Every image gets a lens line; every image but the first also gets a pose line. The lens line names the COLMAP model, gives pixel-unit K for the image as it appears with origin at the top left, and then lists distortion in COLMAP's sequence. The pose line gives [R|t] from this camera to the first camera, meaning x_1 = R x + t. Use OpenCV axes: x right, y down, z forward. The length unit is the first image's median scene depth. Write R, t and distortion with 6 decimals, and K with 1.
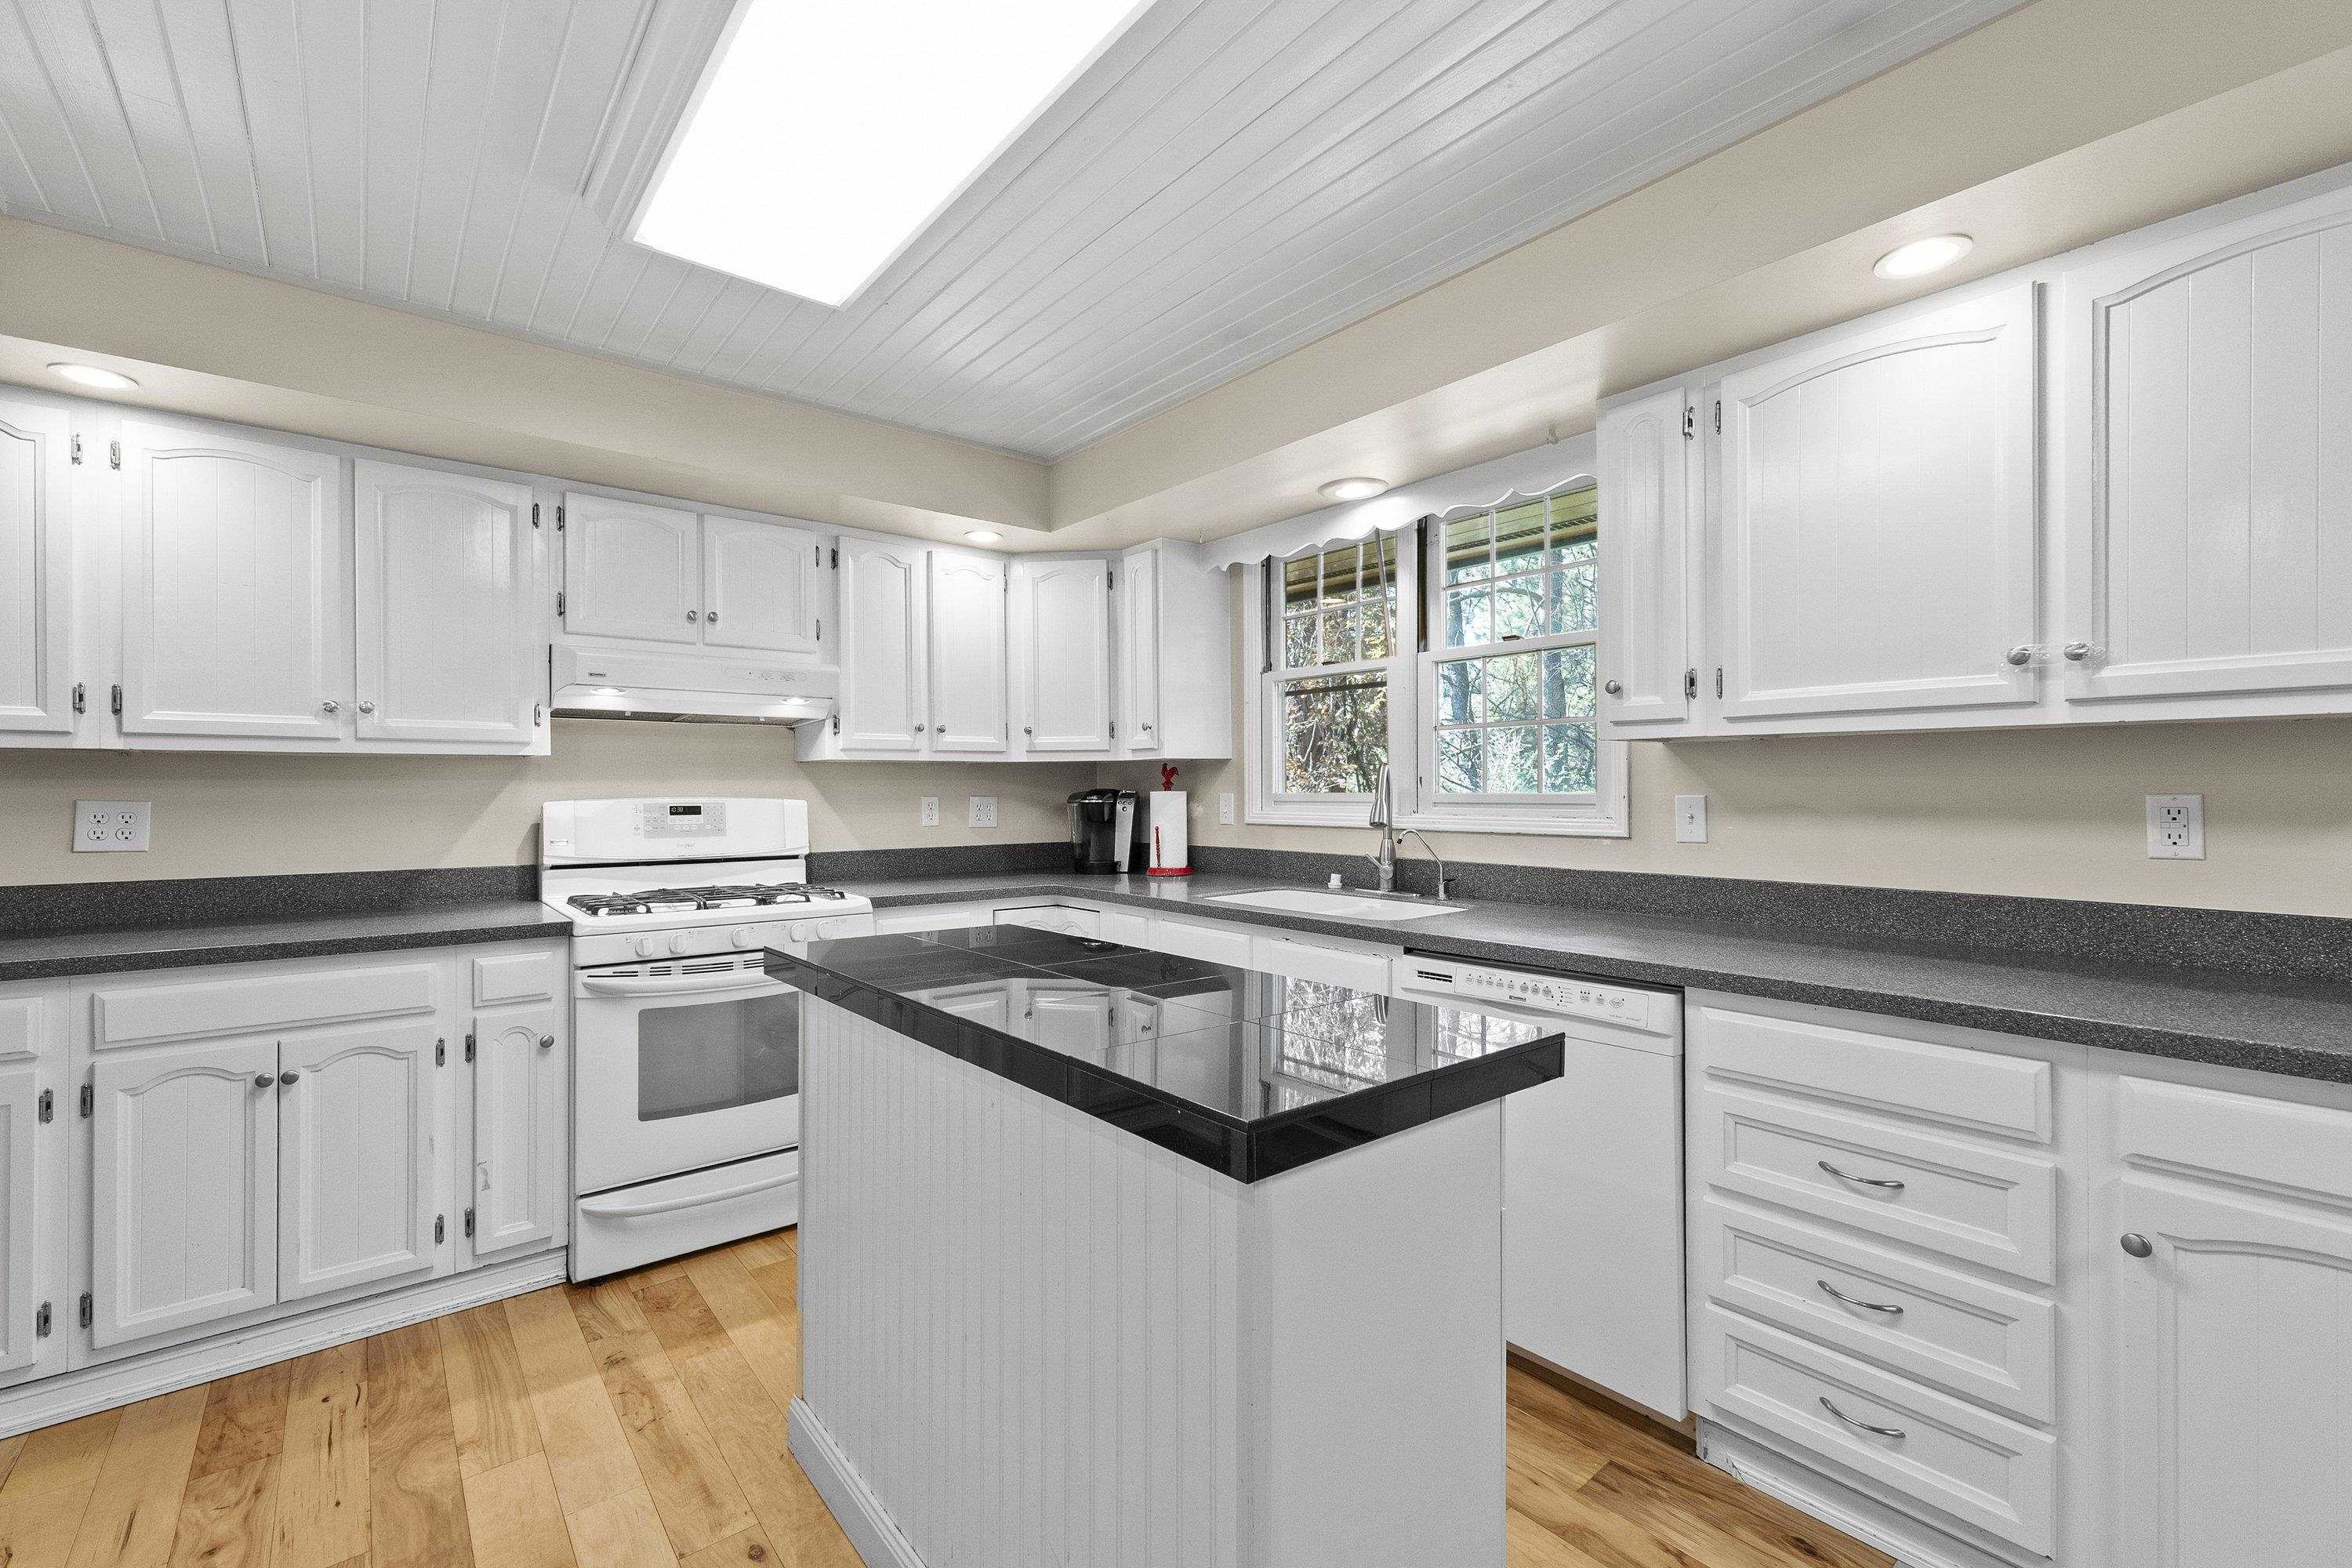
lens RADIAL K [[987.2, 0, 1176.0], [0, 987.2, 784.0], [0, 0, 1]] dist [-0.018016, -0.000034]
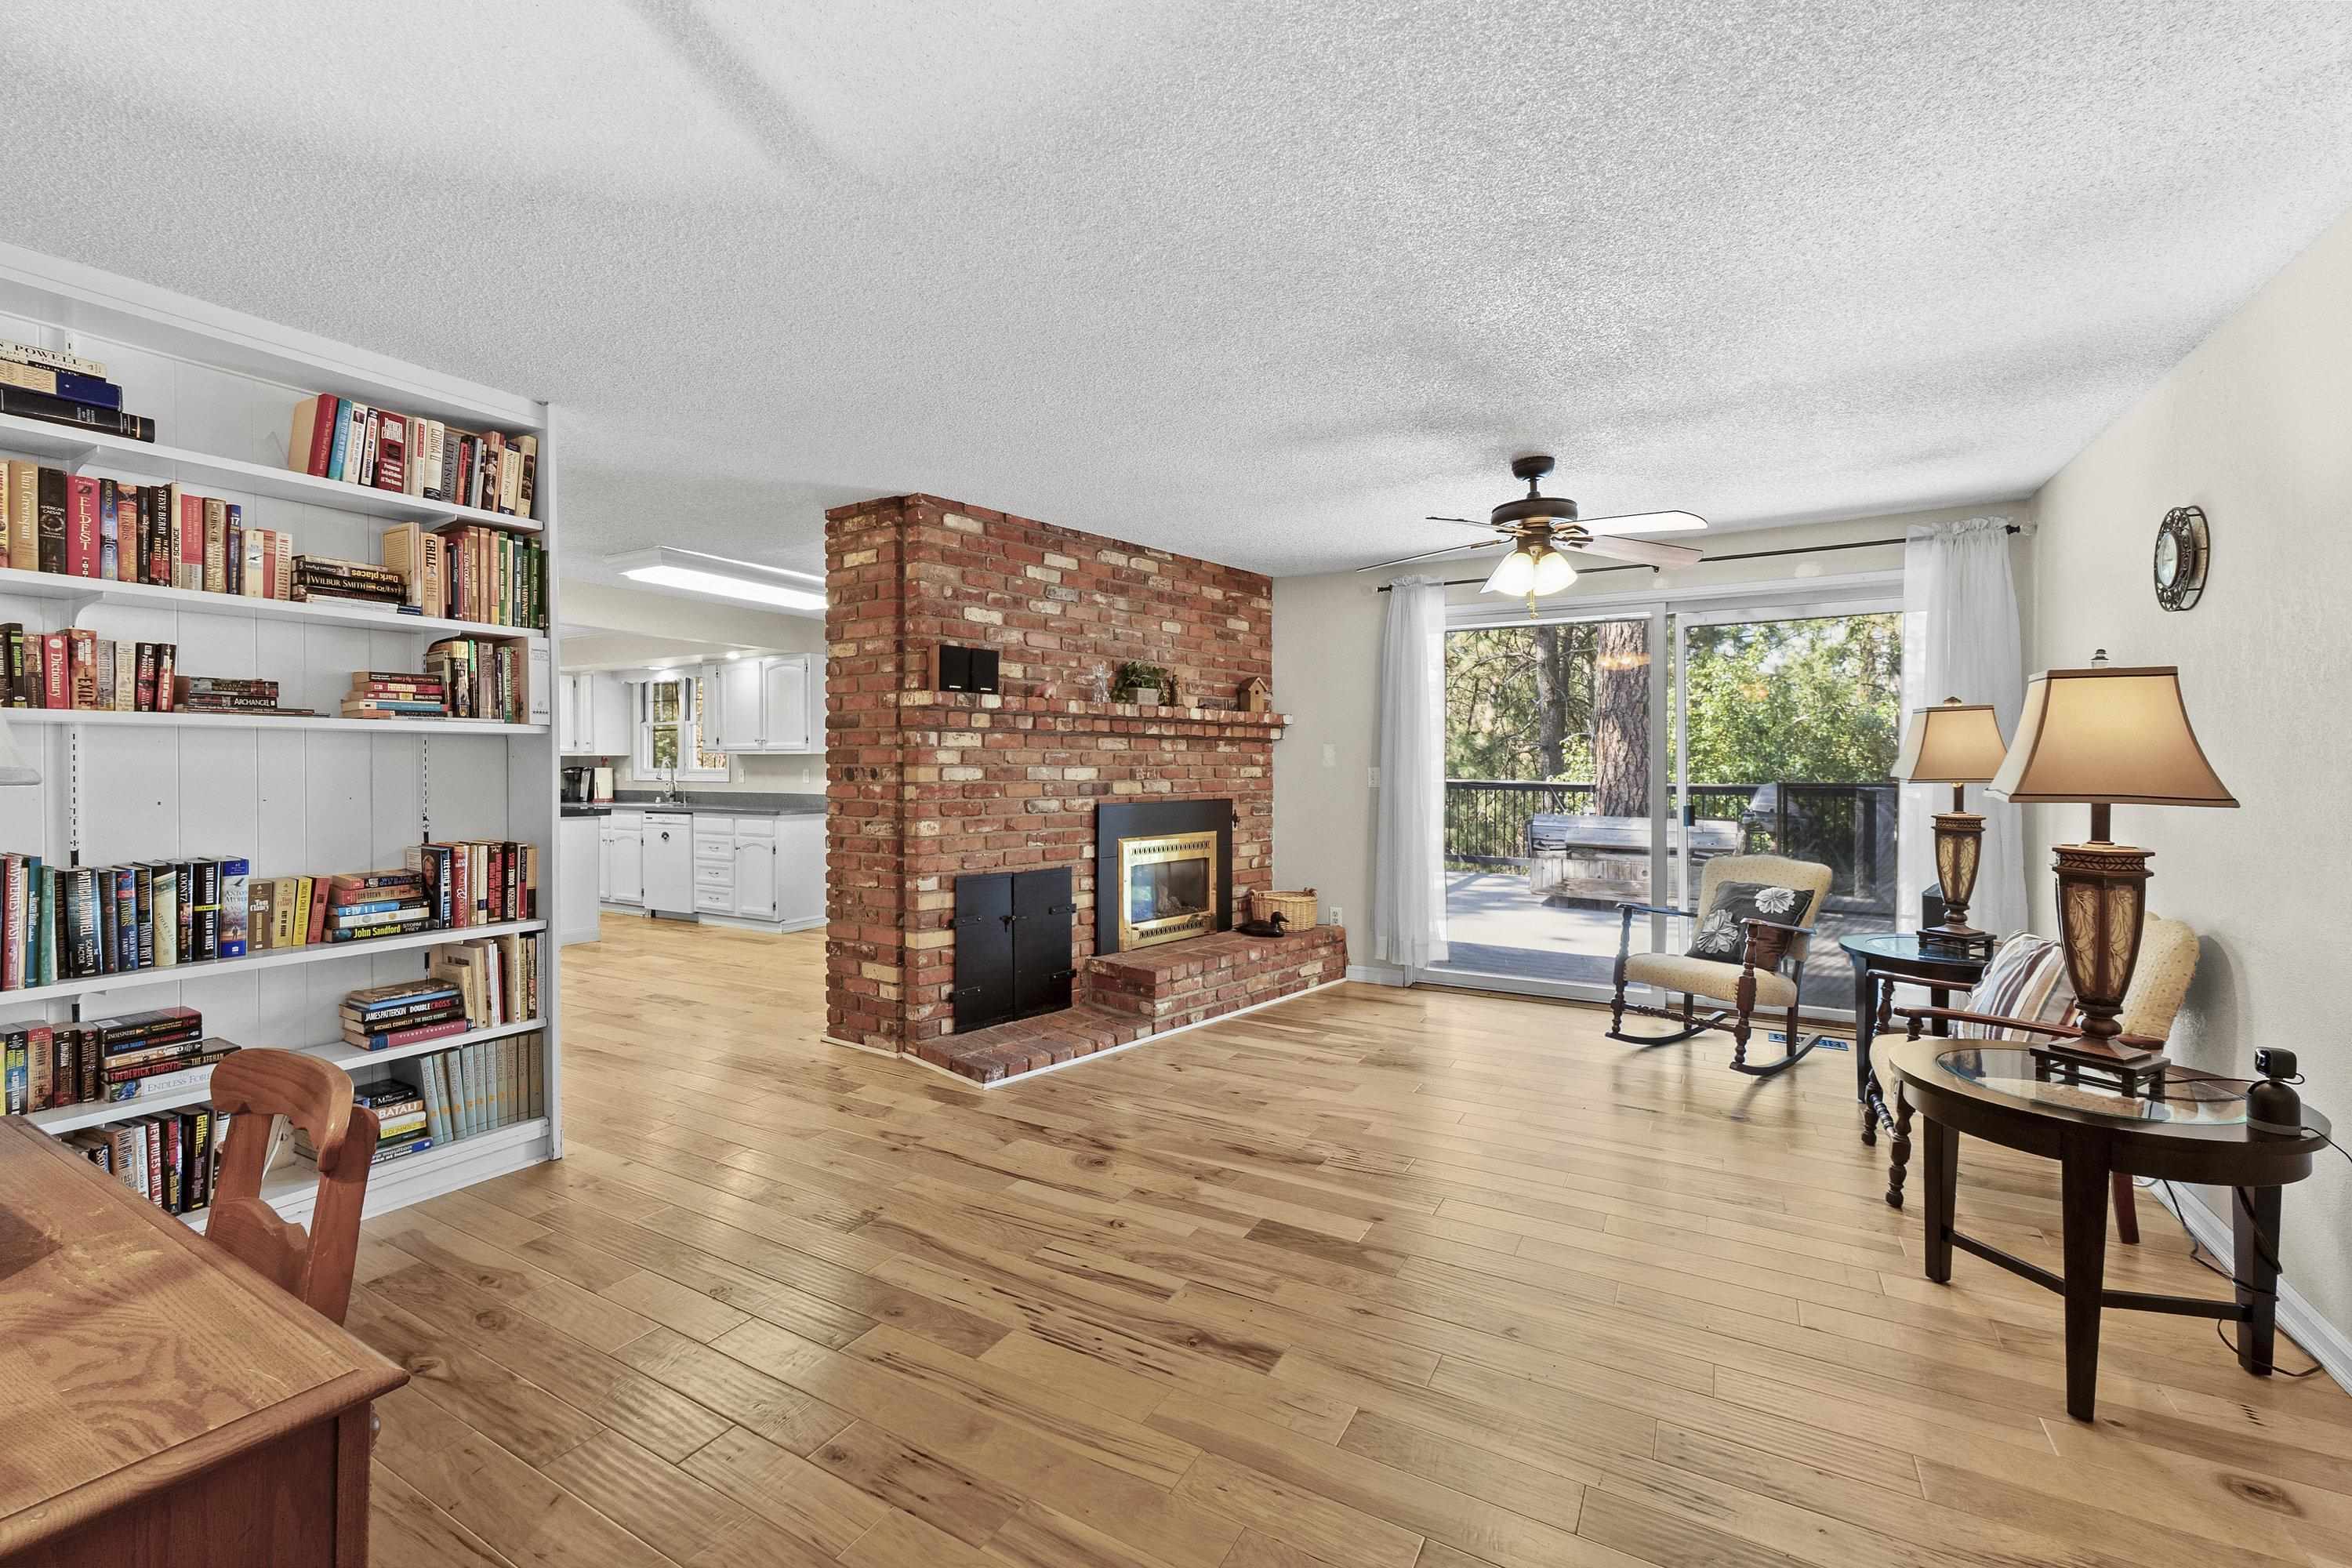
lens RADIAL K [[983.3, 0, 1167.8], [0, 983.3, 784.1], [0, 0, 1]] dist [0.001326, 0.000028]
pose [[0.940398, -0.002748, 0.340066, 0.531633], [-0.005499, 0.999714, 0.023286, -0.020153], [-0.340032, -0.023768, 0.940113, -2.000030]]
